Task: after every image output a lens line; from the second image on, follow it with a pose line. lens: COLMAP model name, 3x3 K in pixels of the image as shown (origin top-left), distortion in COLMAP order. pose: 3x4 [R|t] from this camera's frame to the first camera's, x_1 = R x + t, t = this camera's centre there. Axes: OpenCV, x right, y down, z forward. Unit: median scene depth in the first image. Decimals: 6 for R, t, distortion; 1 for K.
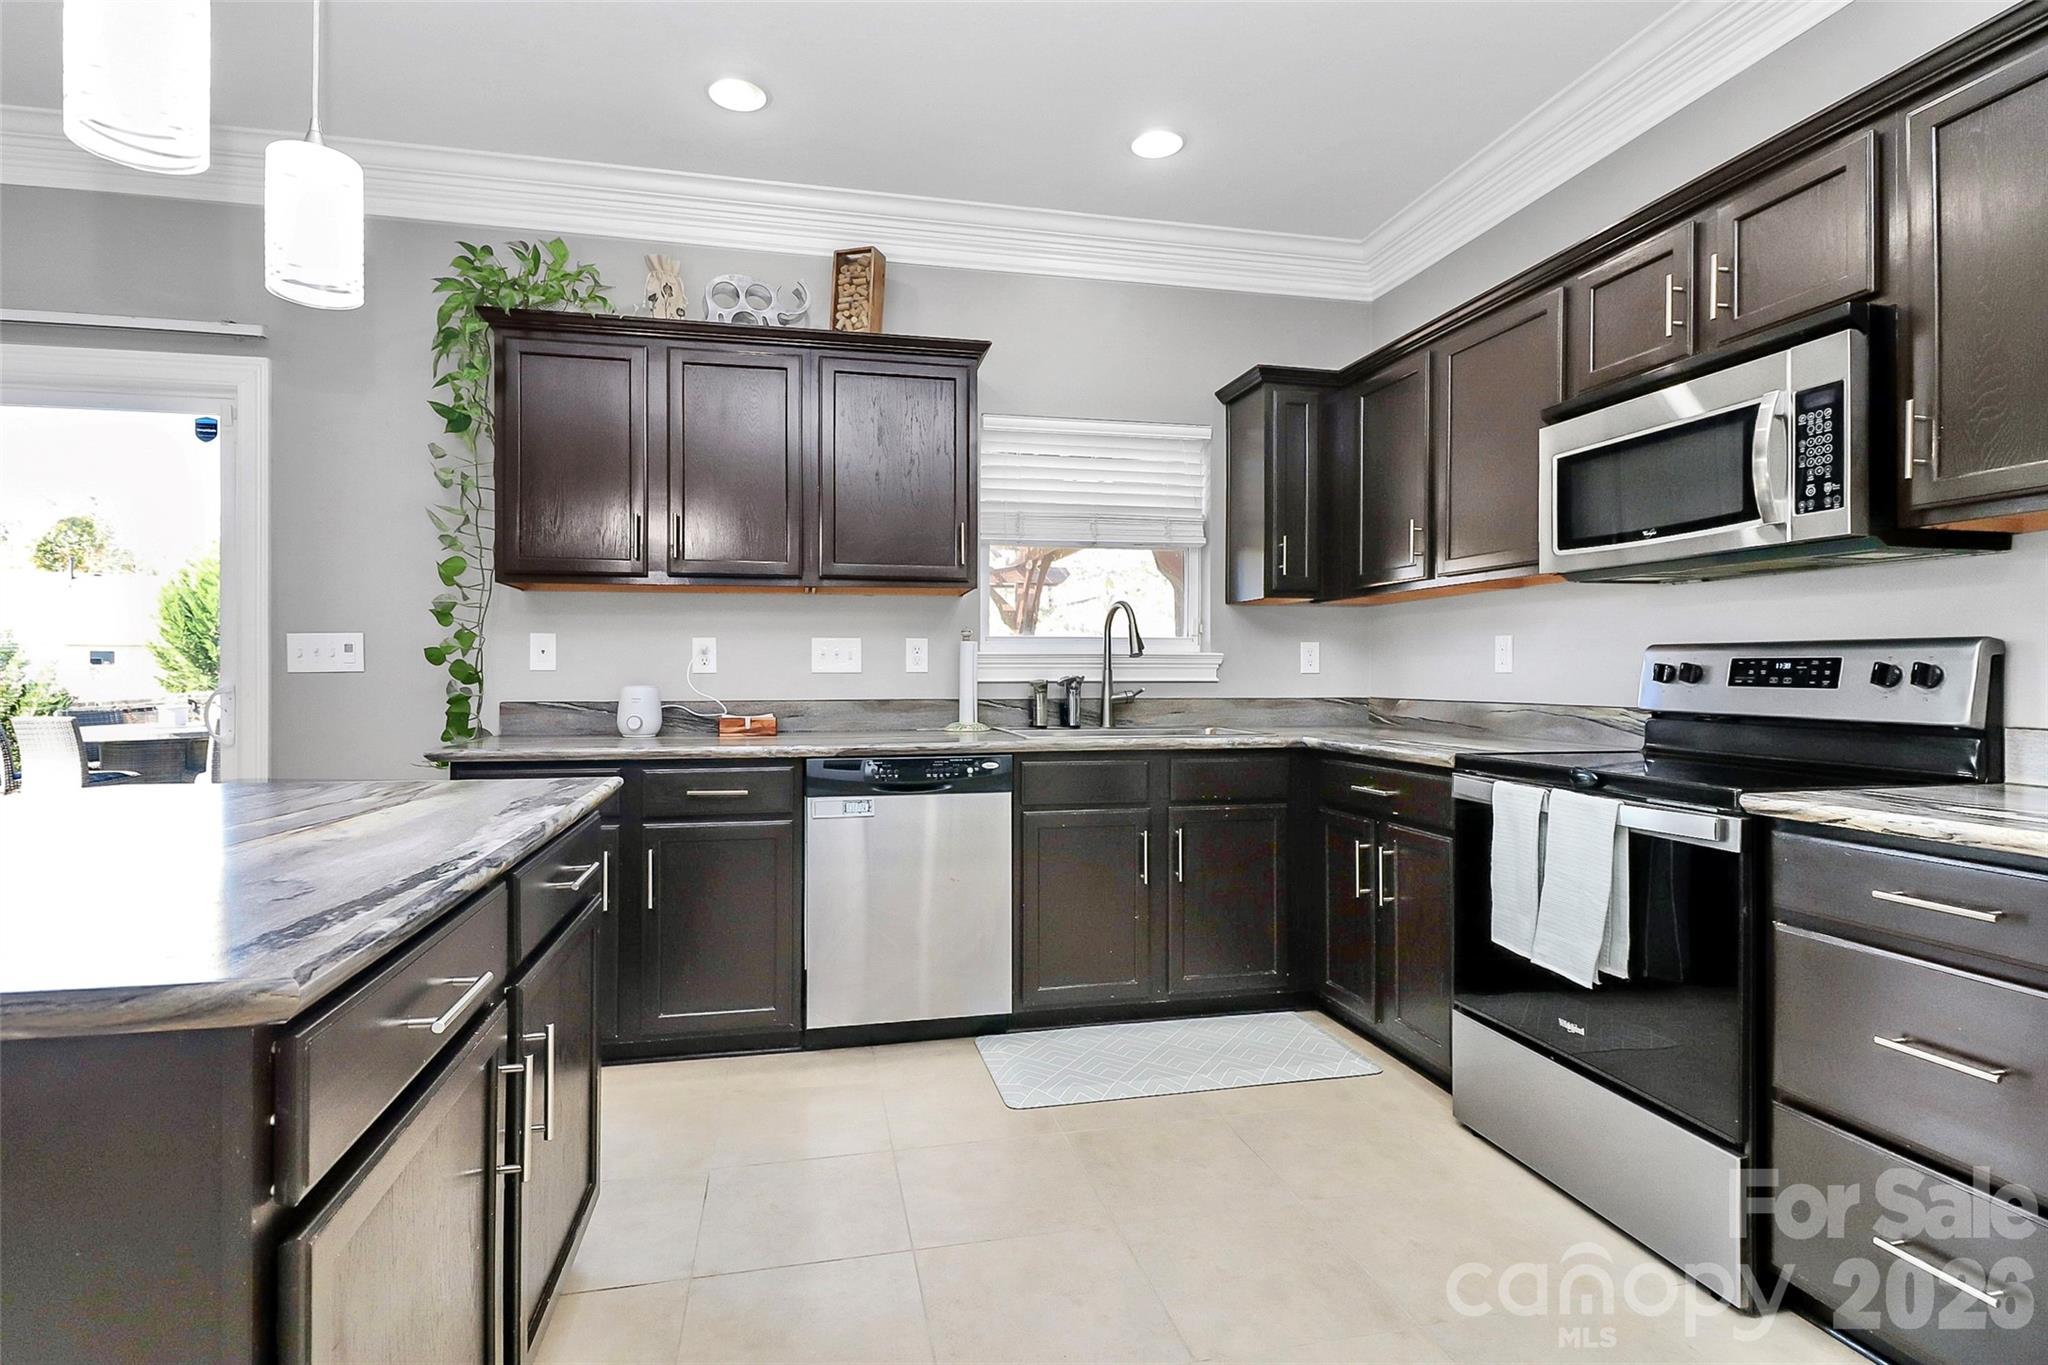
lens RADIAL K [[973.7, 0, 988.0], [0, 973.7, 651.7], [0, 0, 1]] dist [0.003876, 0.000027]
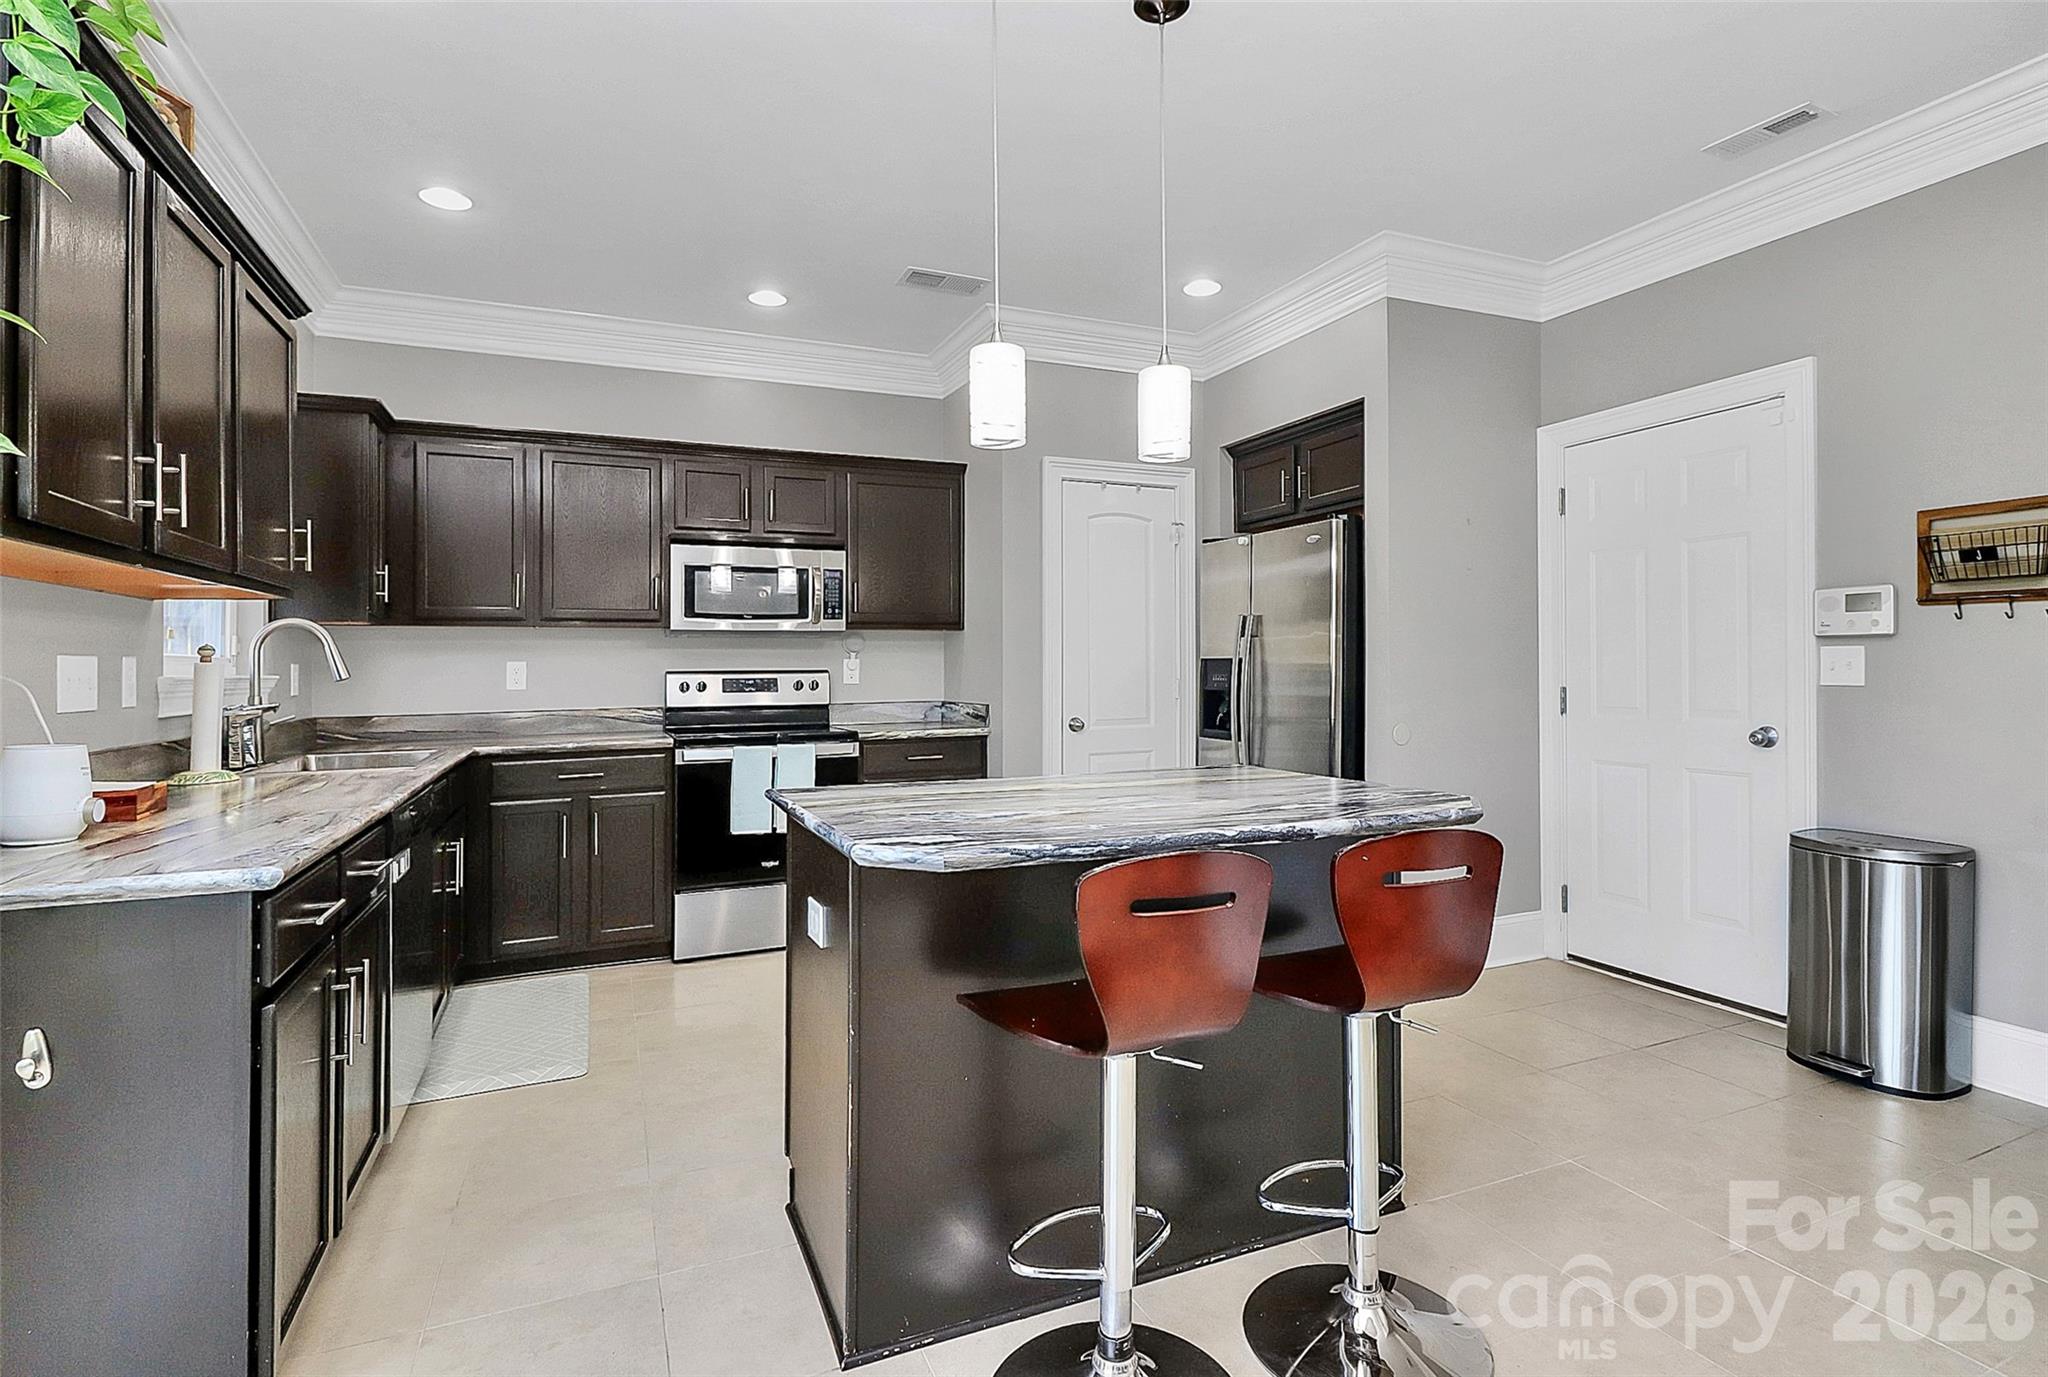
lens RADIAL K [[999.5, 0, 985.3], [0, 999.5, 639.5], [0, 0, 1]] dist [-0.002291, -0.000394]
pose [[-0.160691, 0.029700, 0.986558, -1.429926], [-0.008839, 0.999464, -0.031528, -0.014195], [-0.986965, -0.013787, -0.160342, 0.848874]]
